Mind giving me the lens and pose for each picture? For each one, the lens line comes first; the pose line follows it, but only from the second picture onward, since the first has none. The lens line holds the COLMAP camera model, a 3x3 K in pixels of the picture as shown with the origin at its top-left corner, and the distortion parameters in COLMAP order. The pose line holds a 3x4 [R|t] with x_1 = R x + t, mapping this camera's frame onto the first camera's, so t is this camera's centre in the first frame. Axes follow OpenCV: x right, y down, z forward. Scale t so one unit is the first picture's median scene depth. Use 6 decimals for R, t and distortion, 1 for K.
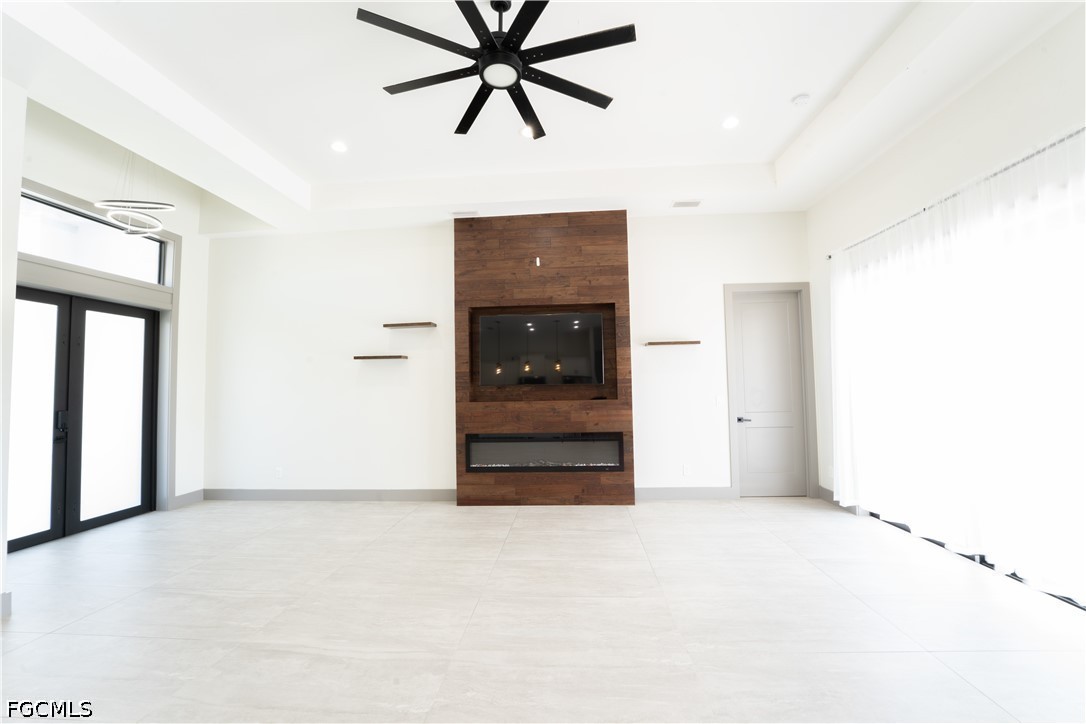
lens RADIAL K [[441.3, 0, 545.7], [0, 441.3, 364.3], [0, 0, 1]] dist [-0.028636, 0.001857]
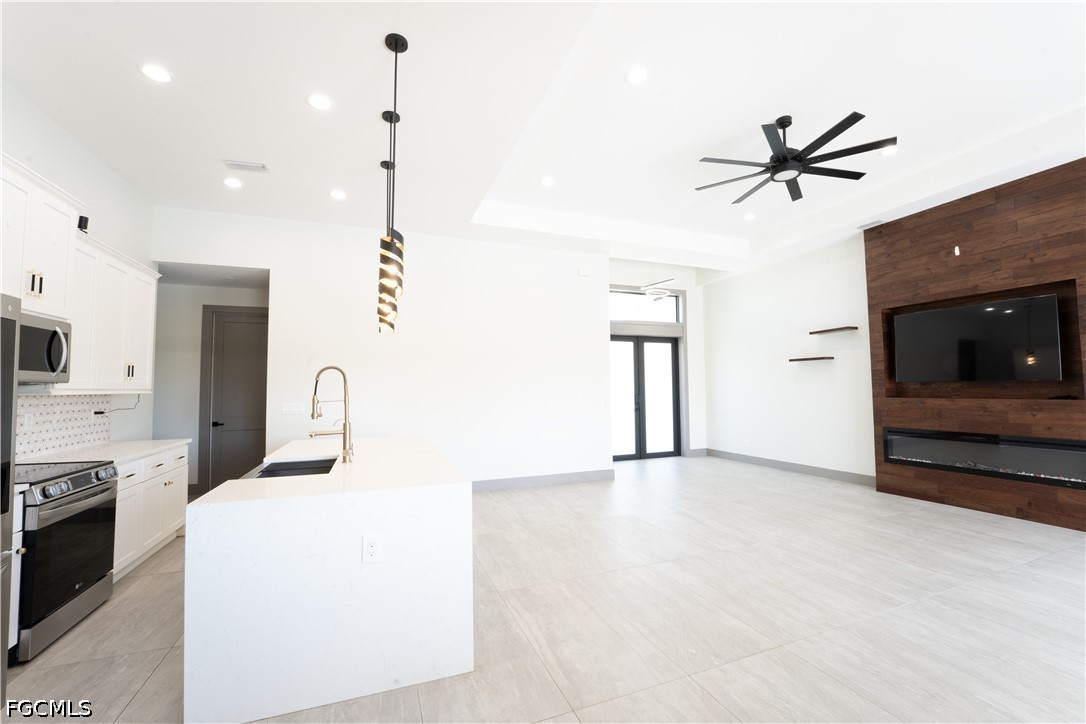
lens RADIAL K [[441.3, 0, 542.5], [0, 441.3, 362.7], [0, 0, 1]] dist [-0.028636, 0.001857]
pose [[0.417608, -0.037055, -0.907872, 0.441893], [0.045899, 0.998753, -0.019652, -0.016600], [0.907467, -0.033463, 0.418788, -0.200472]]
